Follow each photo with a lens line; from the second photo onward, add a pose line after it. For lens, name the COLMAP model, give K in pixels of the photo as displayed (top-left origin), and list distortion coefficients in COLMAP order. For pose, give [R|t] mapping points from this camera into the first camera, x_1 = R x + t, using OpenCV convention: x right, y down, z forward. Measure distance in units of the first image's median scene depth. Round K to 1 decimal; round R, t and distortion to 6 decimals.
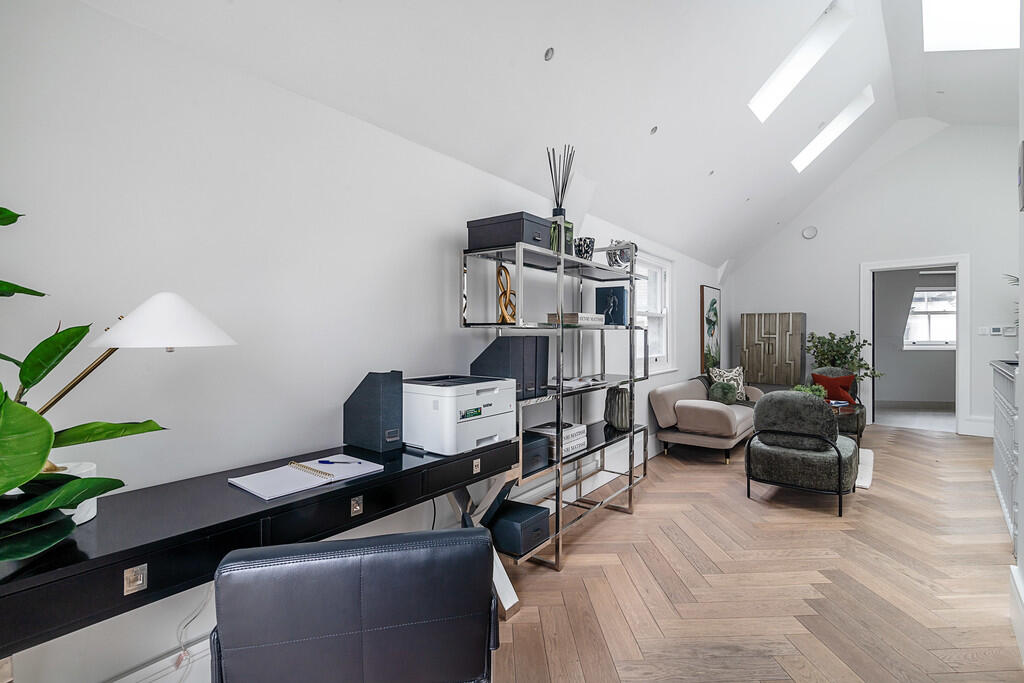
lens RADIAL K [[460.3, 0, 509.4], [0, 460.3, 342.6], [0, 0, 1]] dist [0.005767, 0.000738]
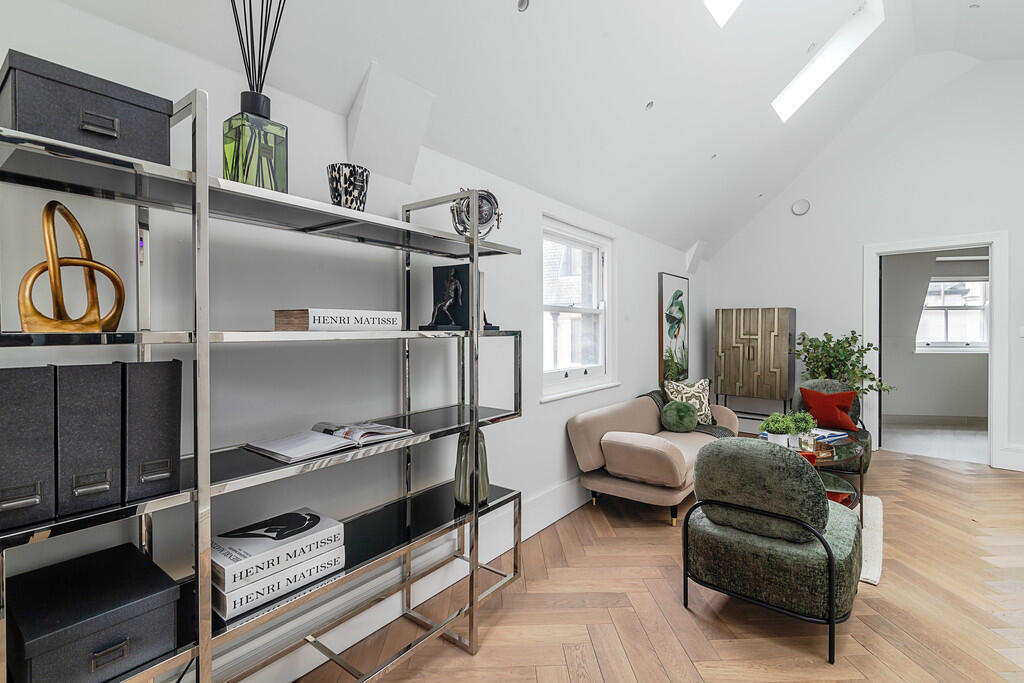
lens RADIAL K [[460.3, 0, 513.3], [0, 460.3, 336.8], [0, 0, 1]] dist [0.005767, 0.000738]
pose [[0.999995, 0.001429, 0.002835, 0.191687], [-0.001429, 0.999999, 0.000186, -0.017886], [-0.002834, -0.000190, 0.999996, 0.256261]]
